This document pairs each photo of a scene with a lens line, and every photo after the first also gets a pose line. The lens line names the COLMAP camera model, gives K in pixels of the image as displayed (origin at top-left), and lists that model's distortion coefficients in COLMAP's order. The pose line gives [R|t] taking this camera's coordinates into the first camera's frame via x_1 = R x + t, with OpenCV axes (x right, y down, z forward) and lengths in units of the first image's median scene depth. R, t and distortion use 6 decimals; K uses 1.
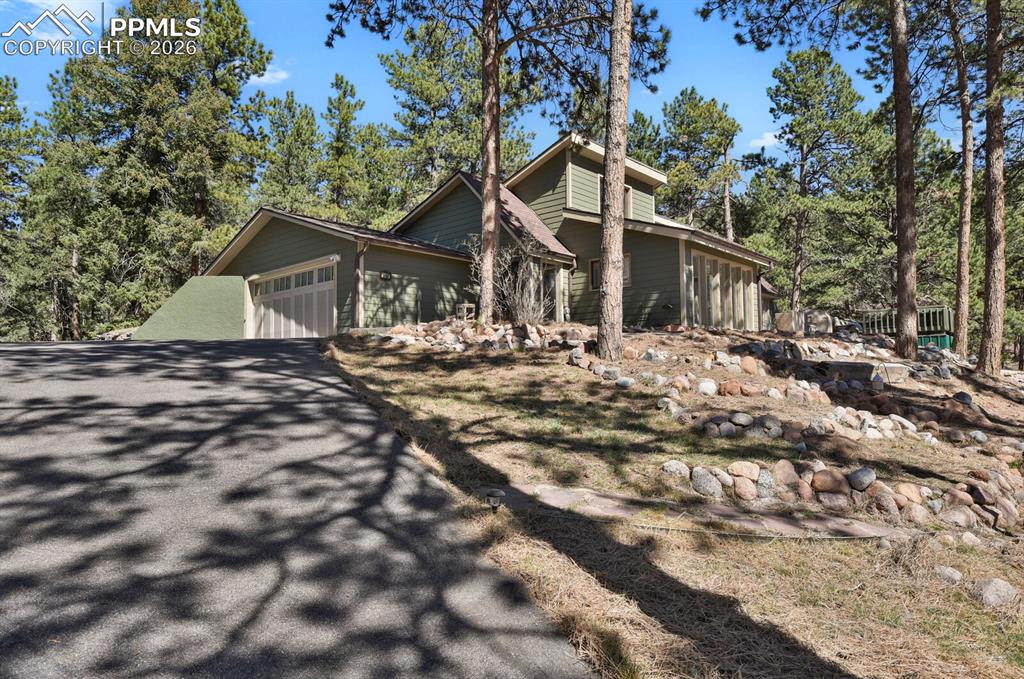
lens RADIAL K [[625.2, 0, 511.4], [0, 625.2, 328.2], [0, 0, 1]] dist [-0.004724, -0.001409]
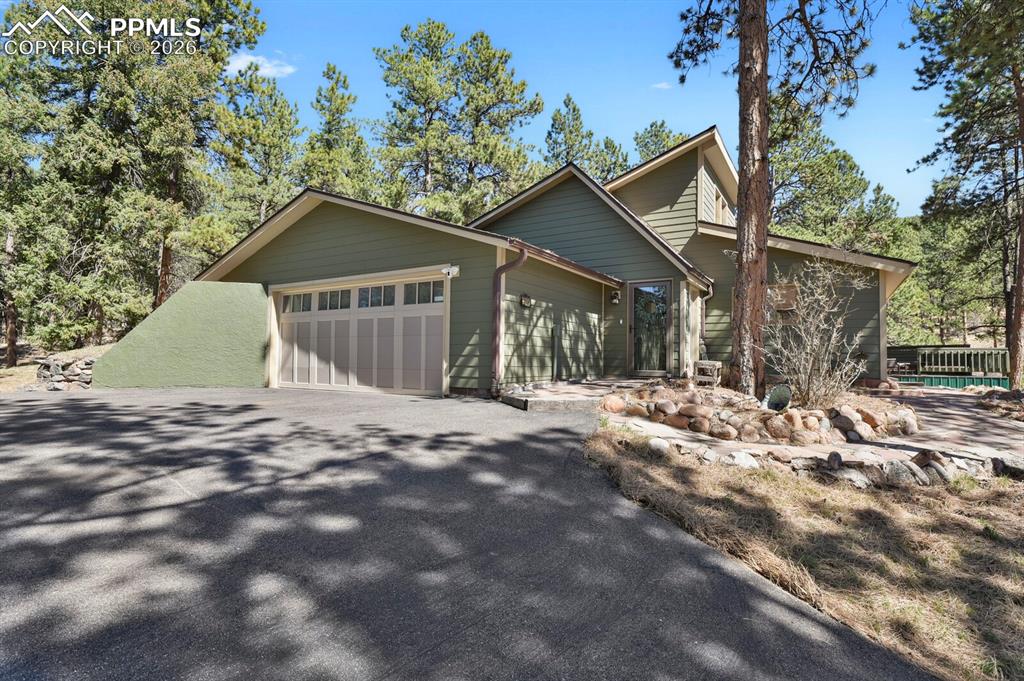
lens RADIAL K [[499.4, 0, 528.1], [0, 499.4, 336.4], [0, 0, 1]] dist [-0.034969, -0.000617]
pose [[0.977160, 0.025390, 0.210984, -0.179293], [-0.033115, 0.998901, 0.033164, -0.036849], [-0.209910, -0.039393, 0.976927, 0.262755]]
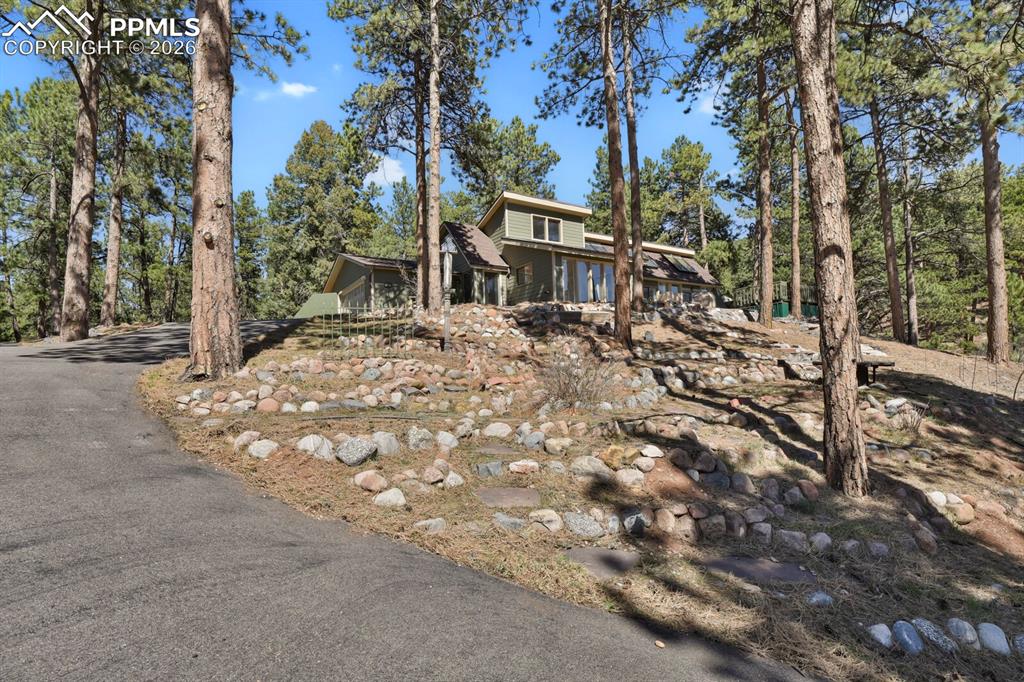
lens RADIAL K [[497.9, 0, 512.0], [0, 497.9, 341.0], [0, 0, 1]] dist [-0.031942, -0.001835]
pose [[0.963976, -0.039268, -0.263076, 0.300647], [0.041340, 0.999142, 0.002342, 0.051930], [0.262758, -0.013134, 0.964772, -0.171168]]
